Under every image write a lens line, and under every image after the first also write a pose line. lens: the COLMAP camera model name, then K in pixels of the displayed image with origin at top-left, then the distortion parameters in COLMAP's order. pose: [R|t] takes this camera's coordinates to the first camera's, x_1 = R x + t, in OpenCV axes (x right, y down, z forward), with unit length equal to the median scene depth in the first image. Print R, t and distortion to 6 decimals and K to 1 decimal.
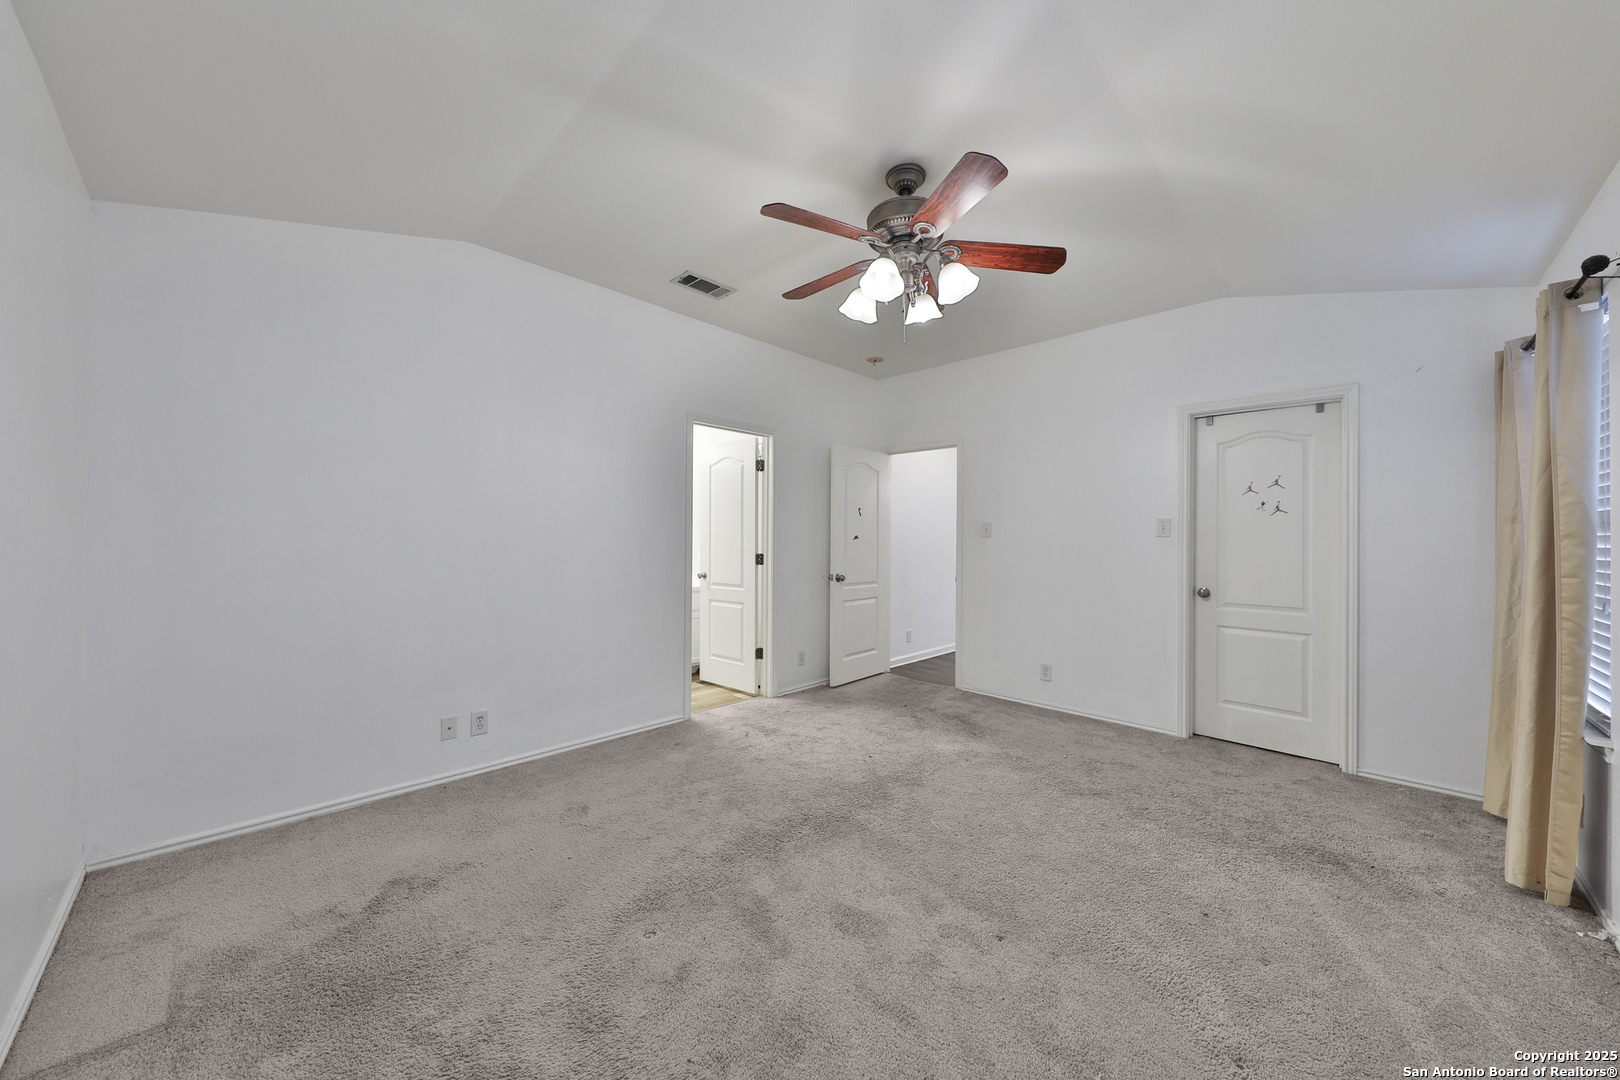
lens RADIAL K [[555.8, 0, 826.7], [0, 555.8, 532.4], [0, 0, 1]] dist [0.007507, -0.004873]
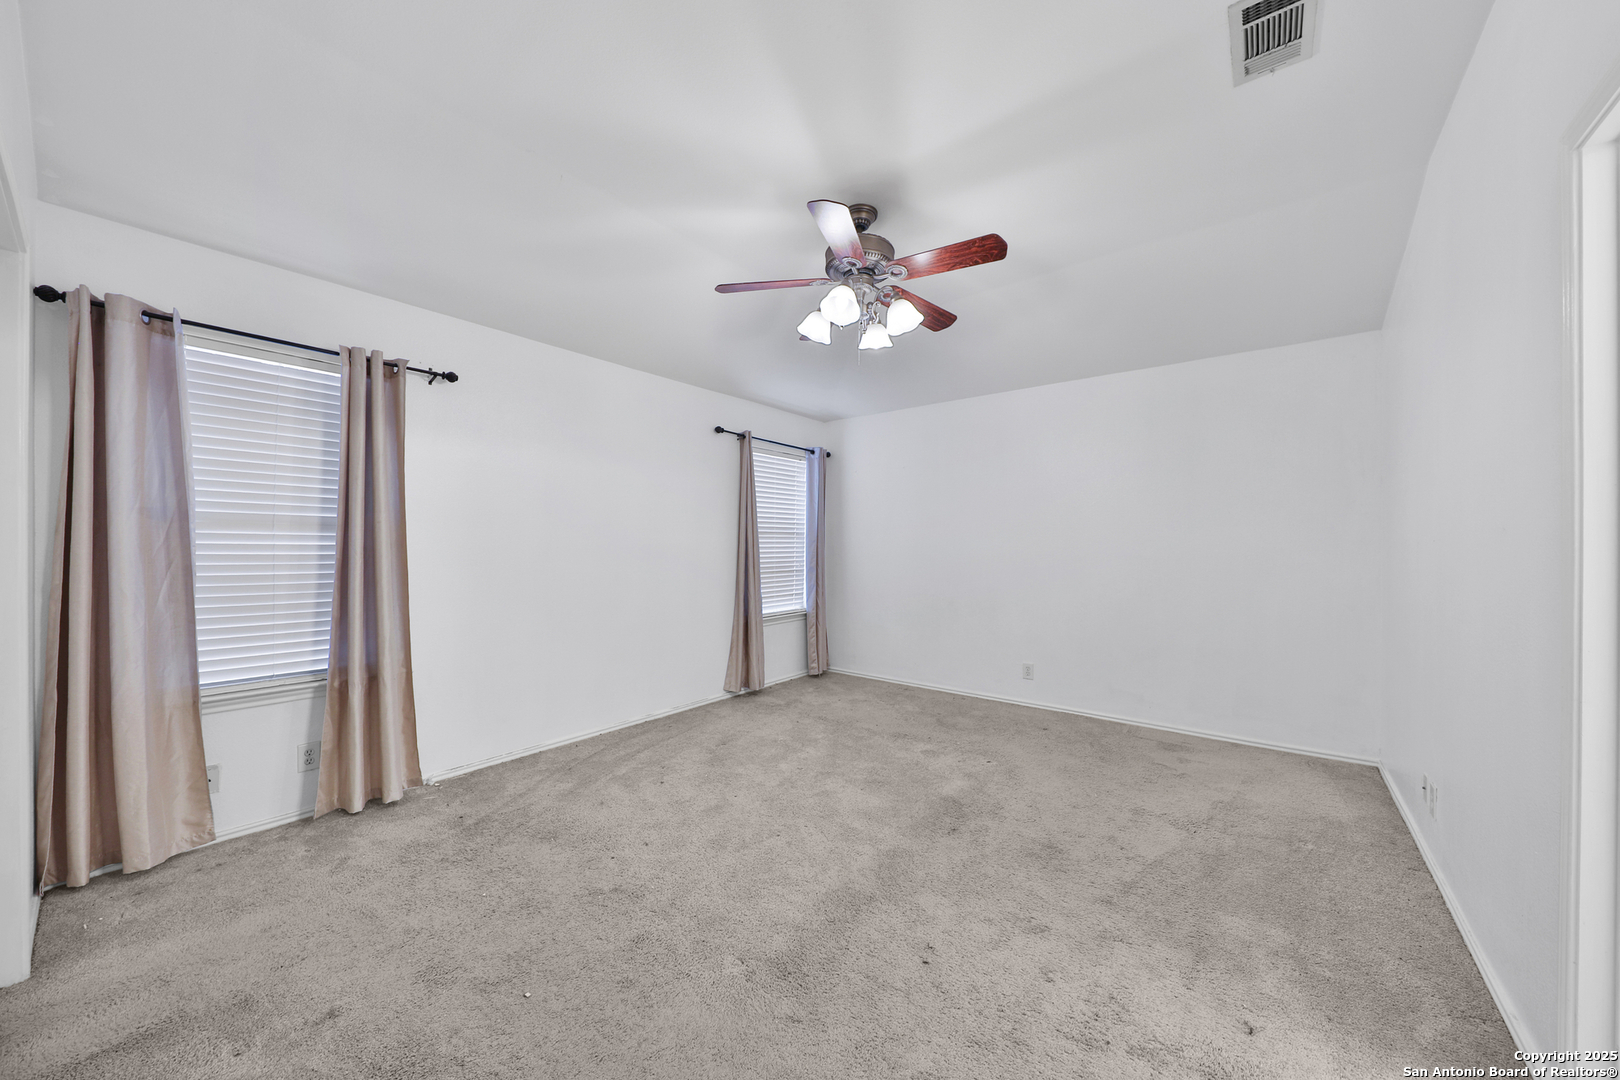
lens RADIAL K [[564.4, 0, 817.6], [0, 564.4, 541.5], [0, 0, 1]] dist [-0.000244, -0.000232]
pose [[-0.996119, -0.016251, -0.086506, 0.219620], [-0.014652, 0.999710, -0.019088, 0.015553], [0.086792, -0.017747, -0.996068, 1.446214]]
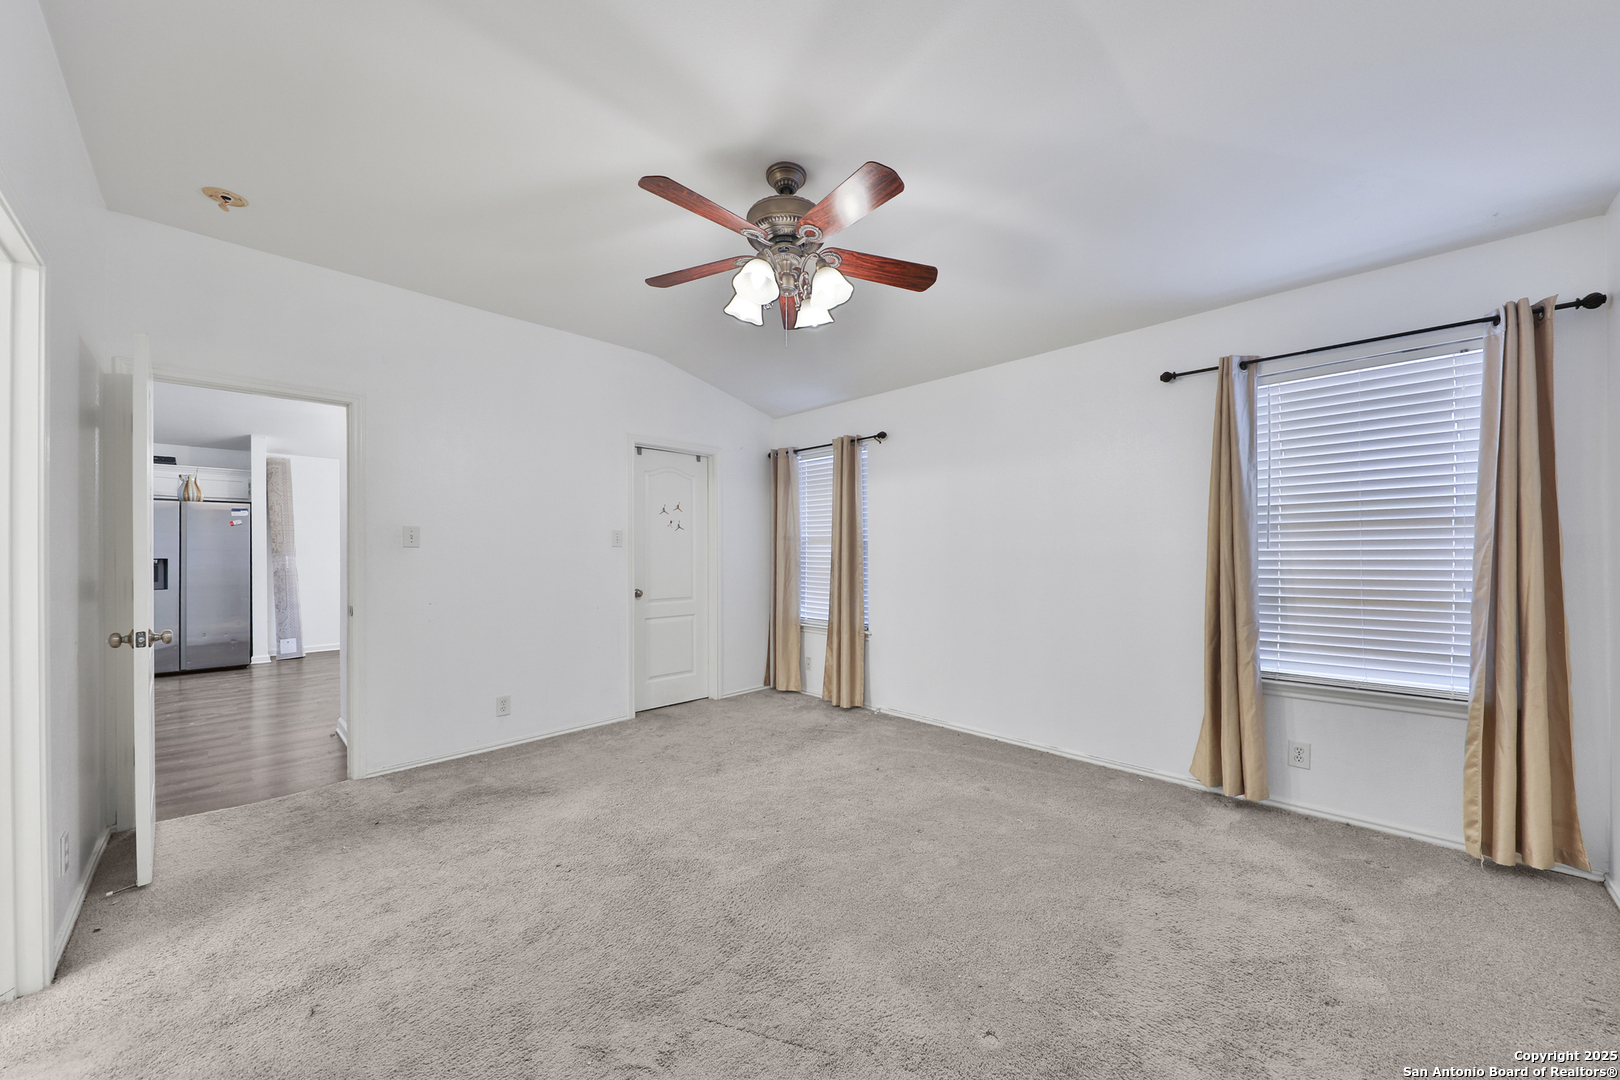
lens RADIAL K [[575.8, 0, 811.3], [0, 575.8, 546.2], [0, 0, 1]] dist [0.000072, -0.000082]
pose [[0.026394, 0.000177, 0.999652, -0.593871], [-0.009899, 0.999951, 0.000085, 0.003168], [-0.999603, -0.009897, 0.026395, 0.634121]]
